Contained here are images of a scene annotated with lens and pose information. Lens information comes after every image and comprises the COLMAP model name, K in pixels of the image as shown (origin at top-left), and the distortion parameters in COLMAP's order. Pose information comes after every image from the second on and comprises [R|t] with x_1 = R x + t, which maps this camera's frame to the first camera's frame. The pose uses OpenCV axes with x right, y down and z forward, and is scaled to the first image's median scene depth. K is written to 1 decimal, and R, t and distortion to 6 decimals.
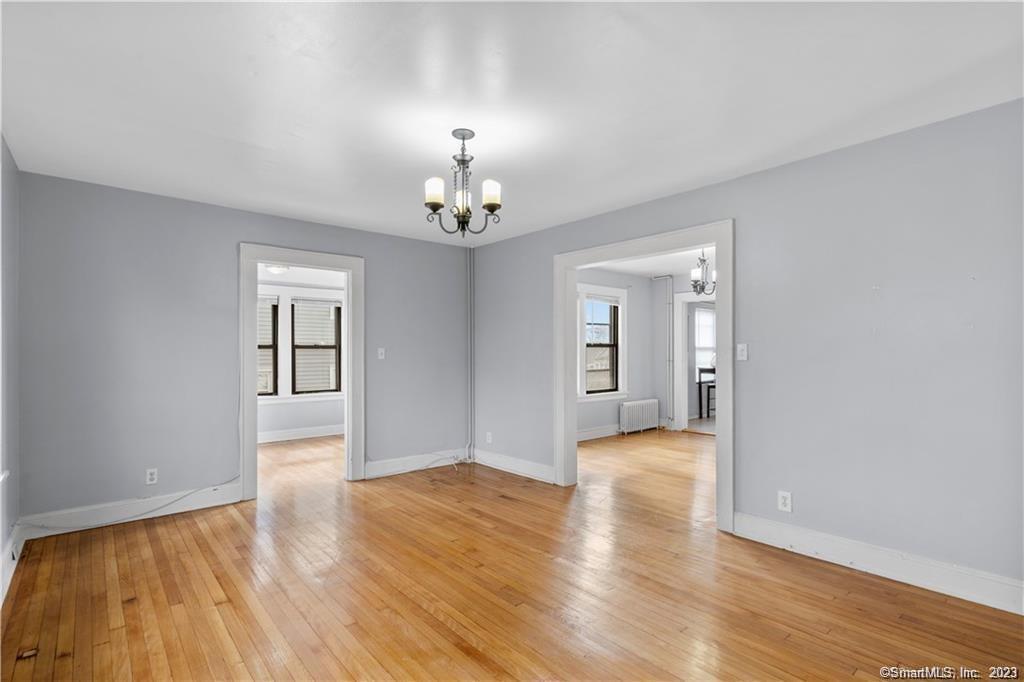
lens RADIAL K [[487.8, 0, 486.7], [0, 487.8, 348.2], [0, 0, 1]] dist [0.000904, 0.000675]
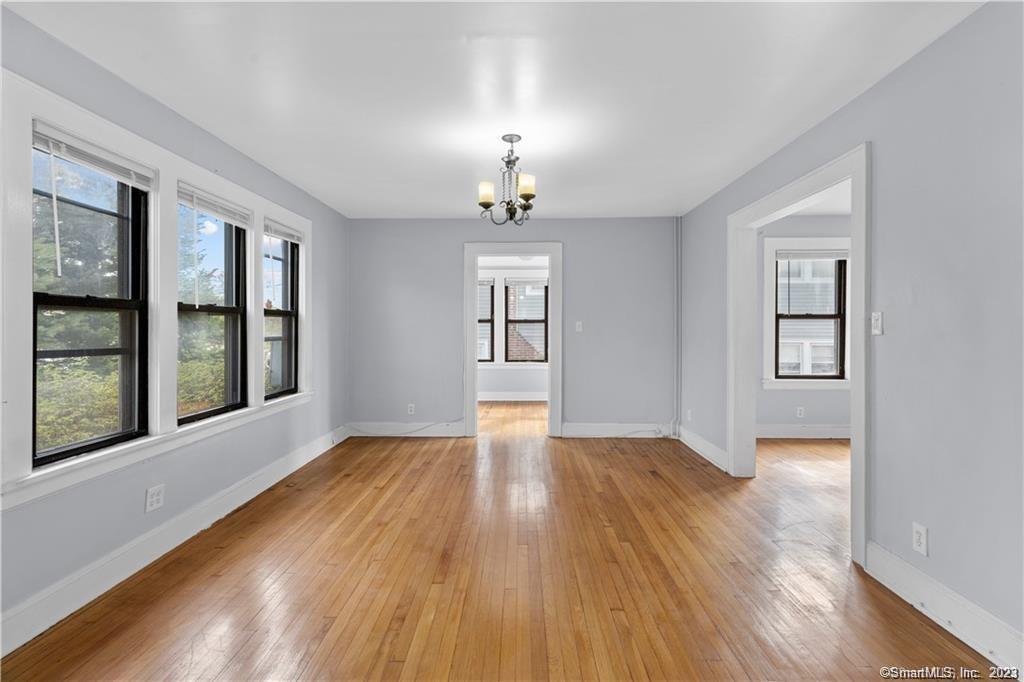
lens RADIAL K [[487.8, 0, 500.4], [0, 487.8, 324.9], [0, 0, 1]] dist [0.000904, 0.000675]
pose [[0.749937, -0.002252, -0.661505, 0.486505], [0.005387, 0.999982, 0.002703, 0.004454], [0.661487, -0.005591, 0.749936, 0.069365]]
